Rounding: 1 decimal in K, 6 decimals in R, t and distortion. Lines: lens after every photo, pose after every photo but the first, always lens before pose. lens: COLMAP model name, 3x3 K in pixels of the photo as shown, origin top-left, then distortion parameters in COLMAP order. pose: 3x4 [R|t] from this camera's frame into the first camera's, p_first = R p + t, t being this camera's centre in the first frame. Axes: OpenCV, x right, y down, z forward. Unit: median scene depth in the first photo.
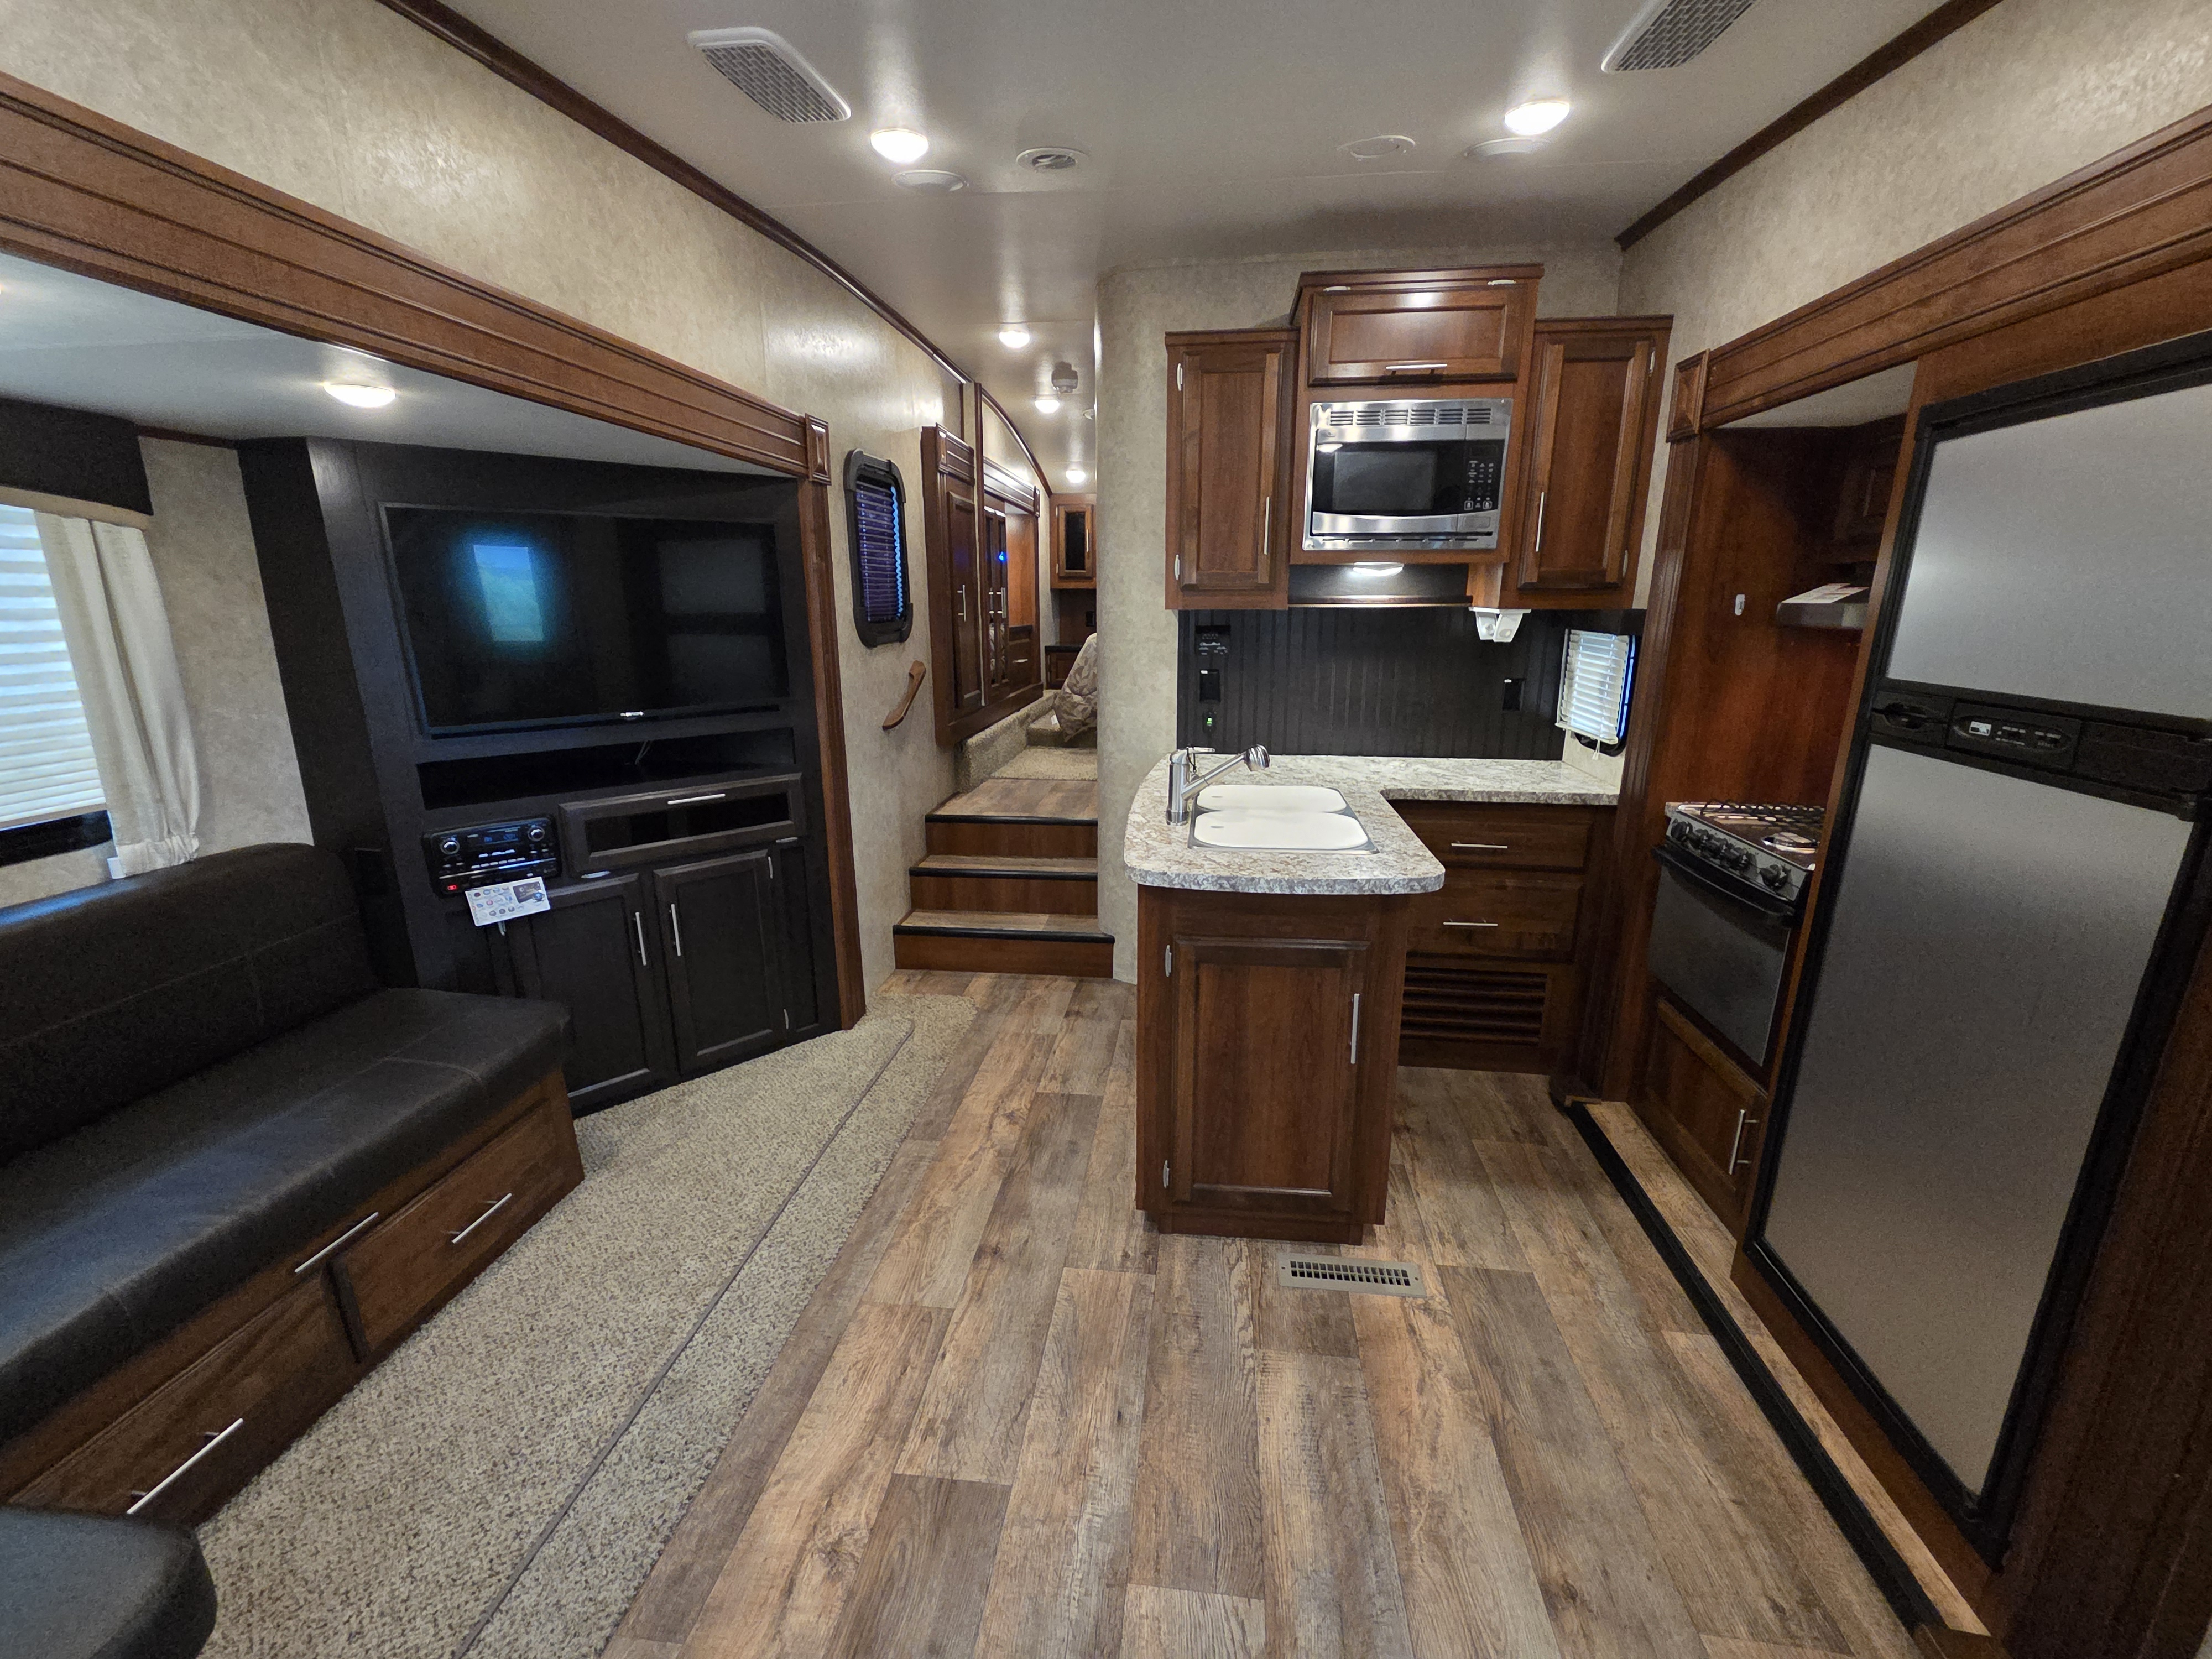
lens RADIAL K [[893.2, 0, 1129.5], [0, 893.2, 831.8], [0, 0, 1]] dist [0.001184, -0.000033]
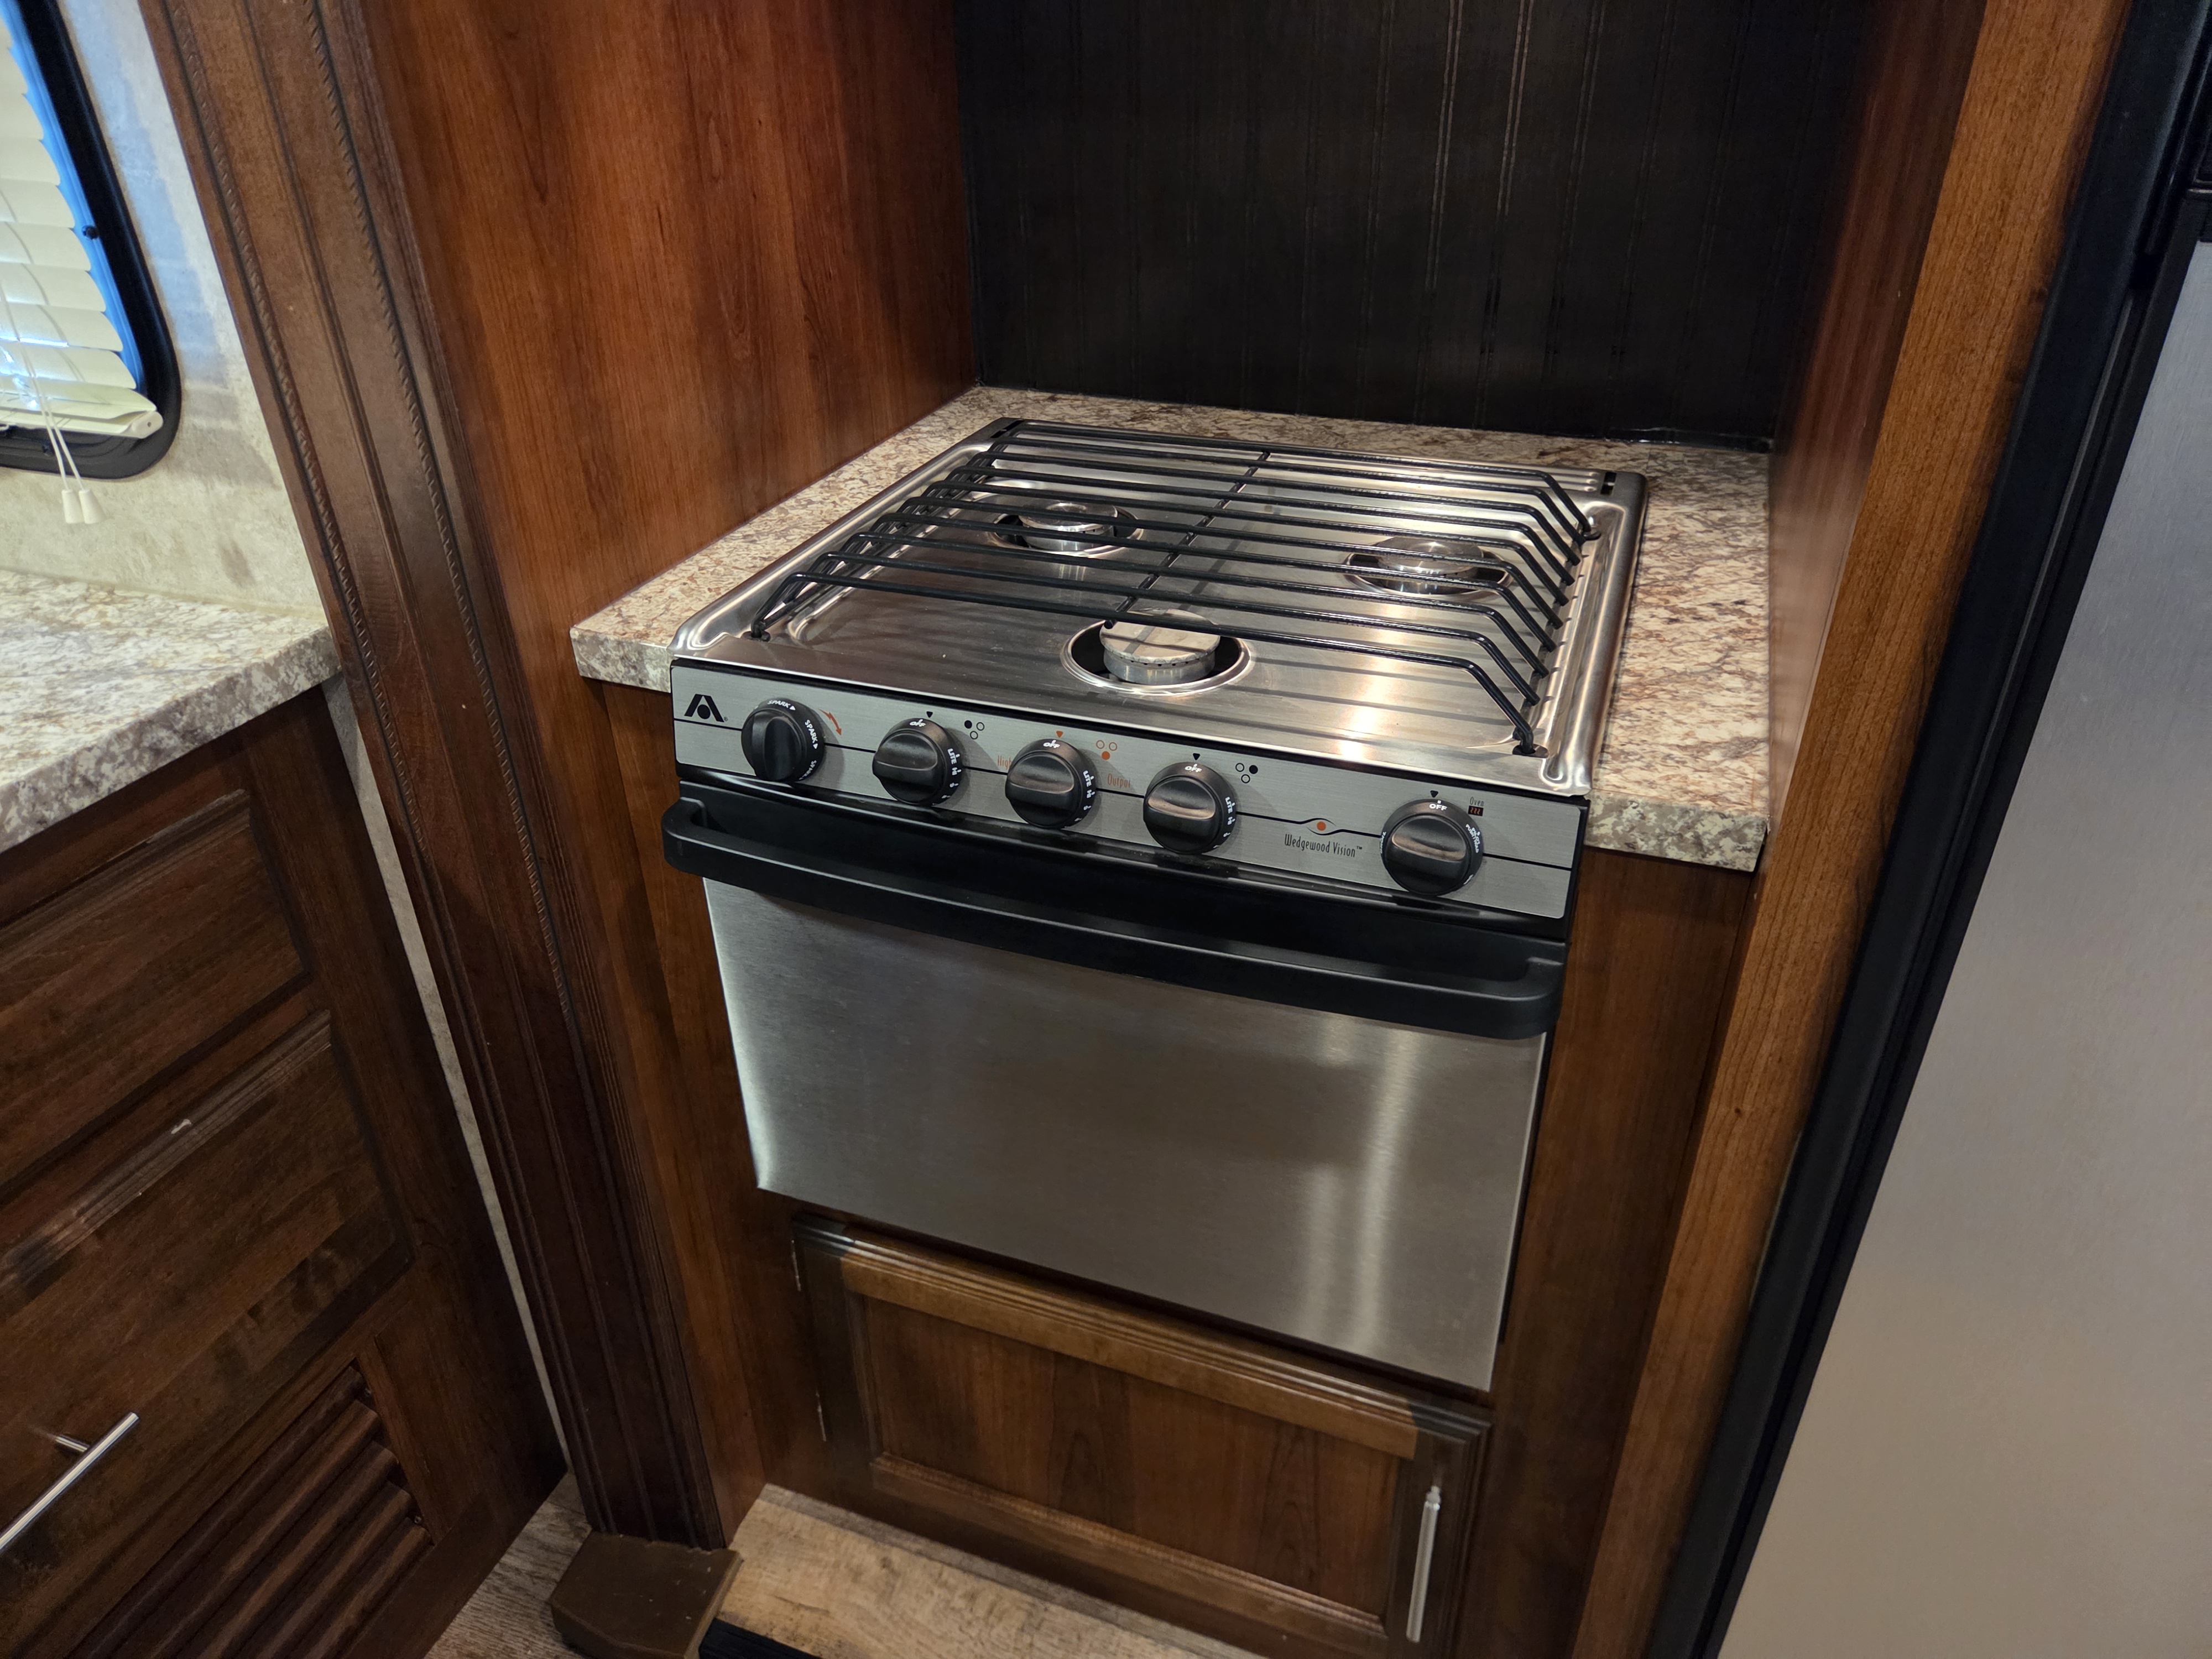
lens RADIAL K [[1504.1, 0, 1106.0], [0, 1504.1, 829.5], [0, 0, 1]] dist [0.076305, -0.074351]
pose [[0.253595, -0.507204, 0.823671, 0.300275], [0.258766, 0.856044, 0.447469, -0.146395], [-0.932057, 0.099662, 0.348335, 0.803471]]
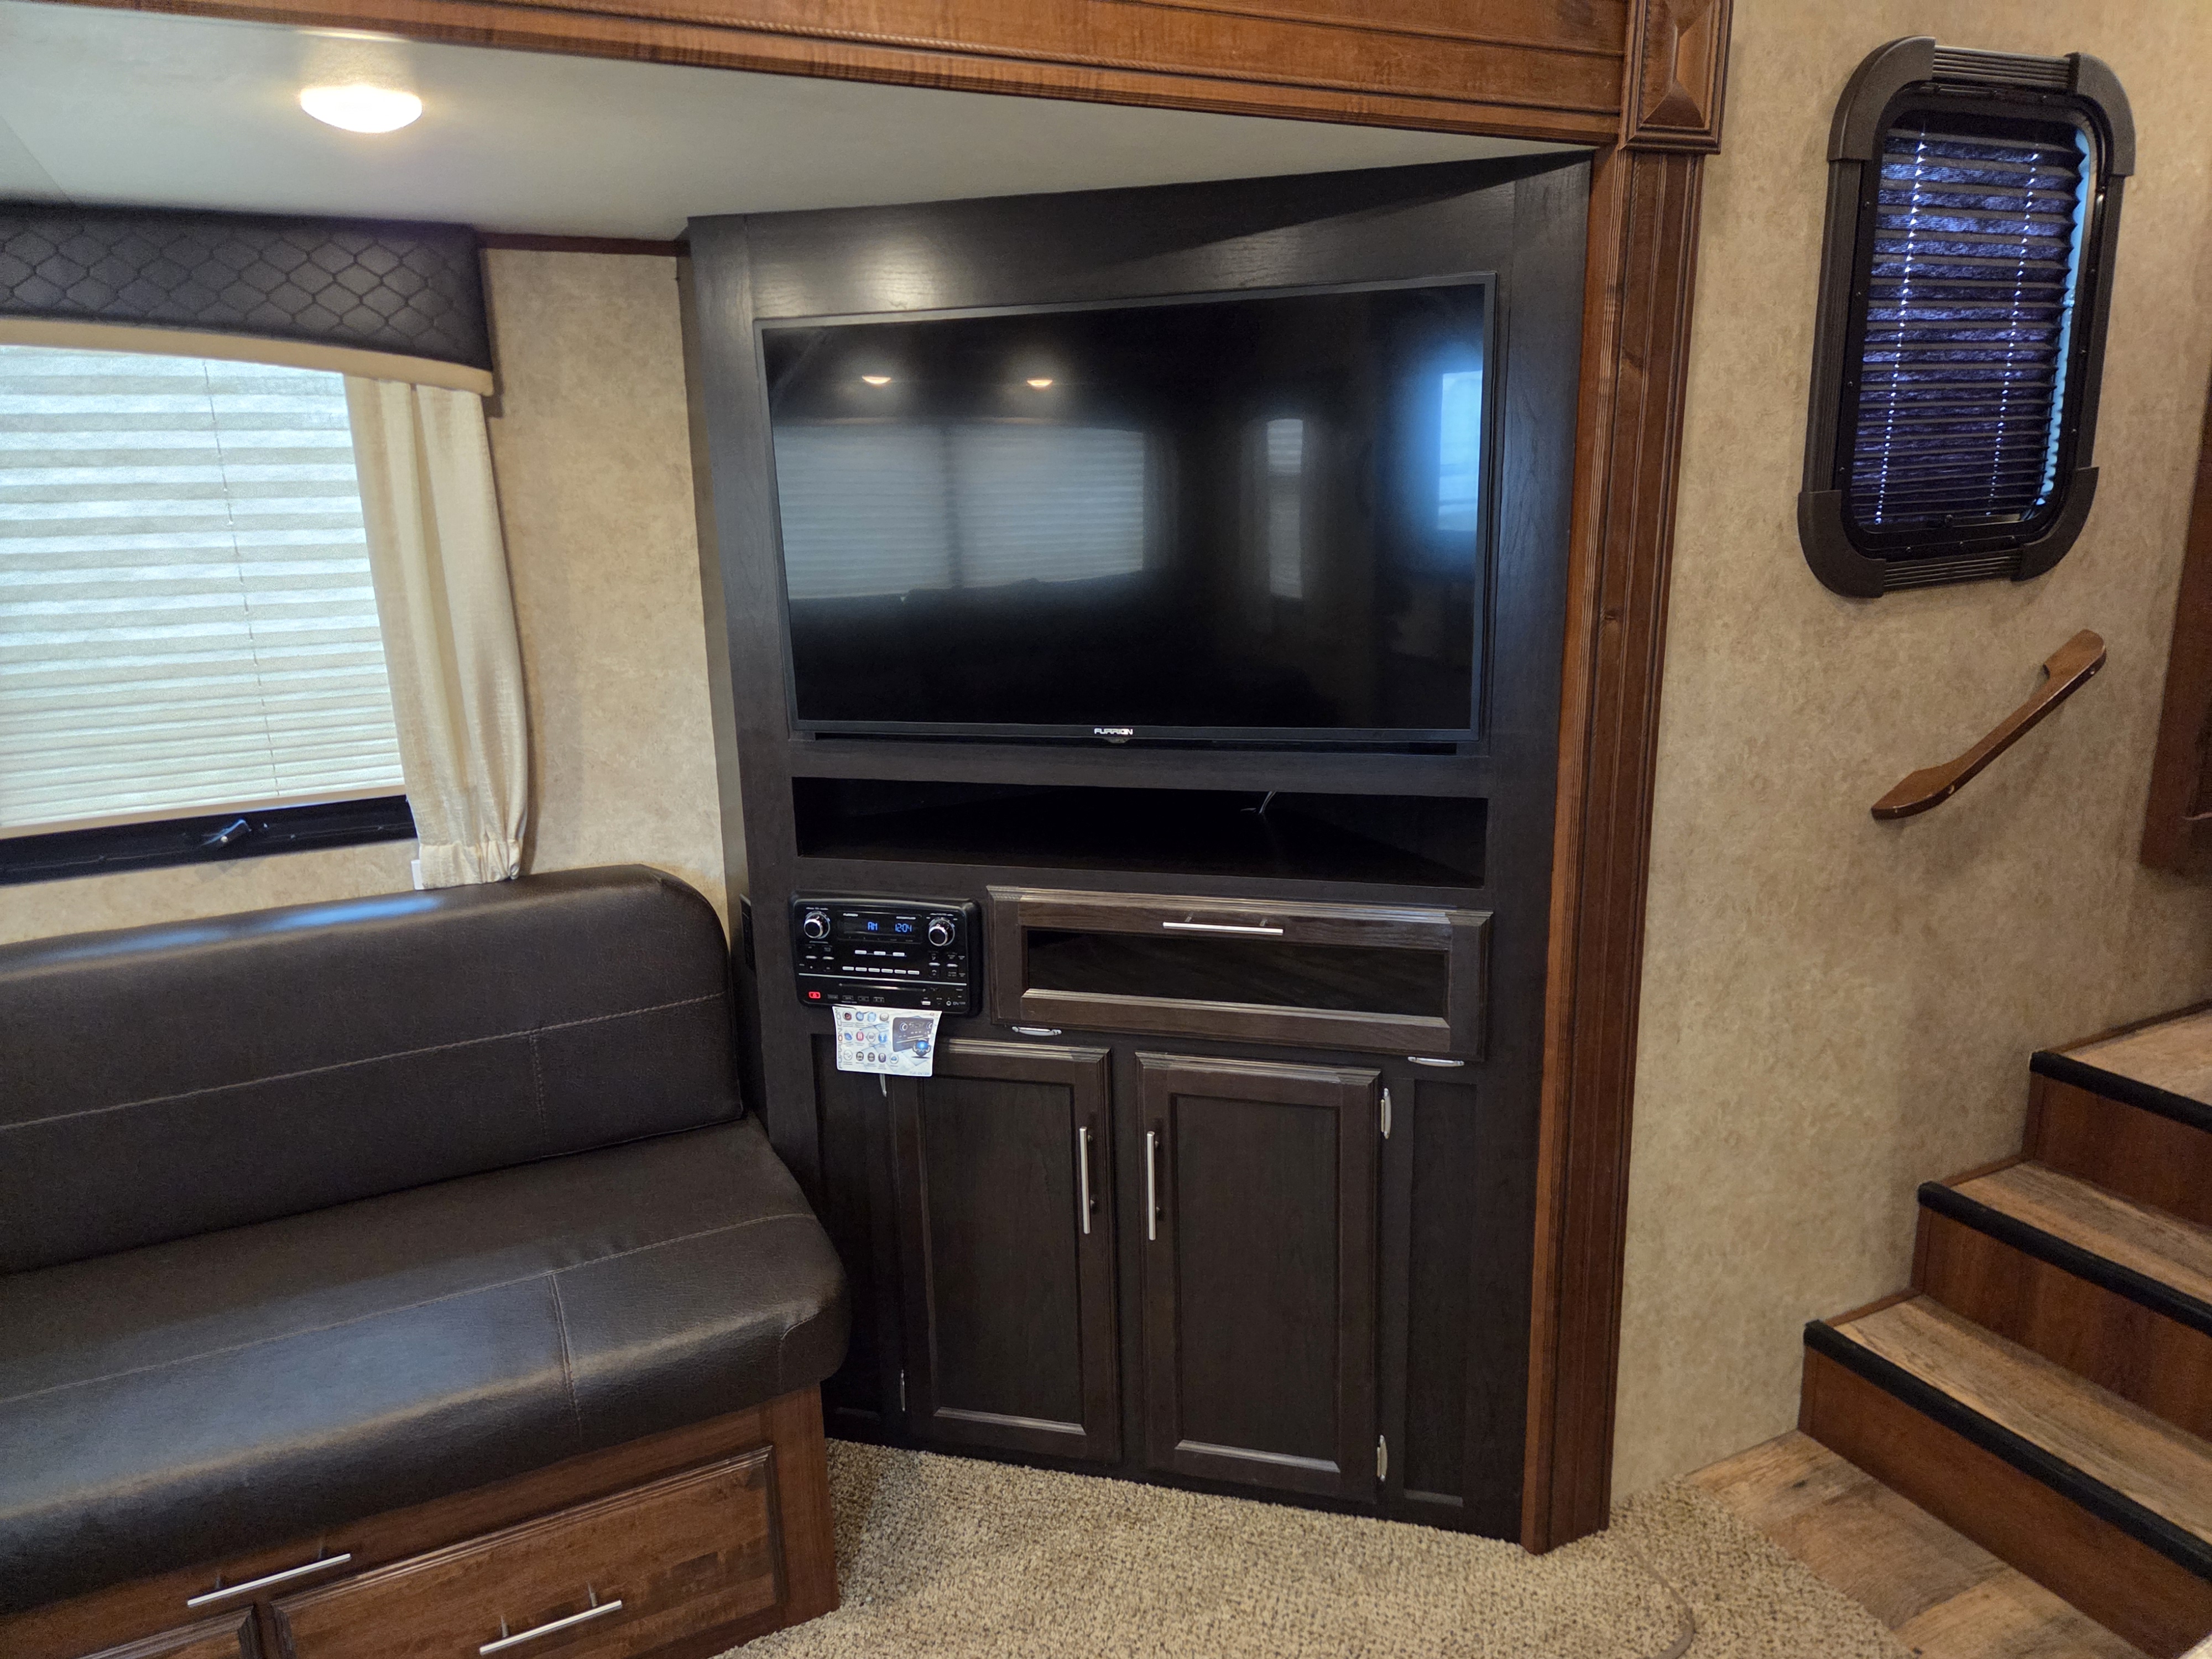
lens RADIAL K [[1487.3, 0, 1101.7], [0, 1487.3, 836.2], [0, 0, 1]] dist [0.071686, -0.063663]
pose [[0.531944, 0.194189, -0.824212, 0.108323], [-0.193034, 0.975530, 0.105257, -0.174903], [0.824484, 0.103110, 0.556413, 0.619890]]
